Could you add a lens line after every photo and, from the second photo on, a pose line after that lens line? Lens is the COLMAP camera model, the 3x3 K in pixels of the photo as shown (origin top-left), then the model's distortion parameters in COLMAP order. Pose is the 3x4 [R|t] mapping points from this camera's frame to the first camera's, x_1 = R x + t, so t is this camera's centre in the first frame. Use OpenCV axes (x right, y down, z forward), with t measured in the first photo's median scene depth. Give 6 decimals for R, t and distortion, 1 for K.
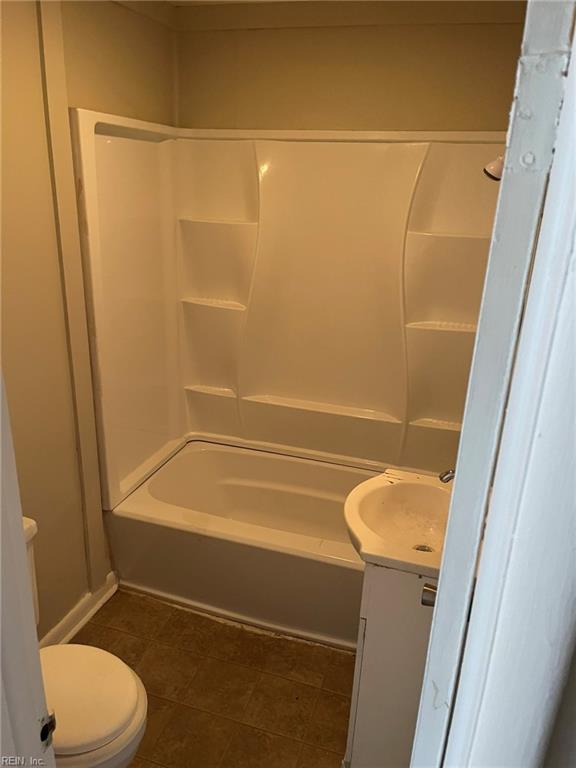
lens RADIAL K [[573.8, 0, 289.7], [0, 573.8, 392.4], [0, 0, 1]] dist [0.057429, -0.089775]
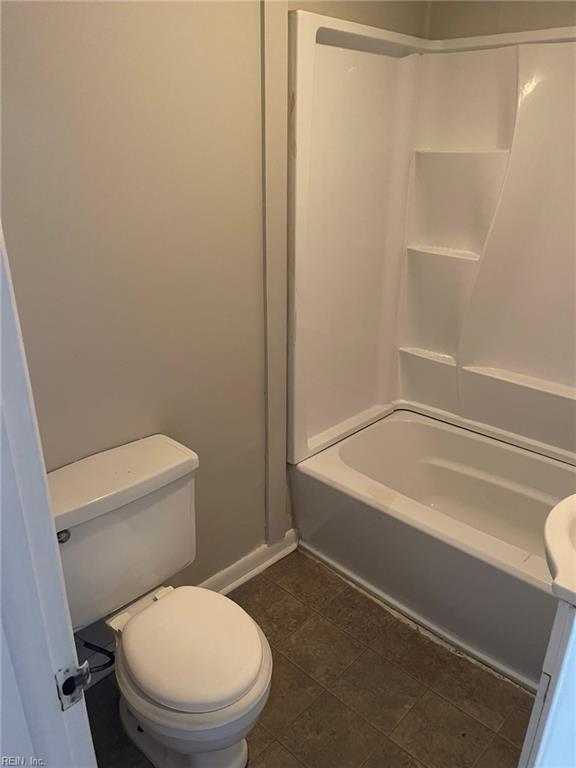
lens RADIAL K [[573.8, 0, 289.7], [0, 573.8, 392.4], [0, 0, 1]] dist [0.057429, -0.089775]
pose [[0.894456, 0.139732, -0.424764, 0.062548], [-0.124285, 0.990179, 0.064019, 0.027066], [0.429538, -0.004470, 0.903038, 0.144088]]
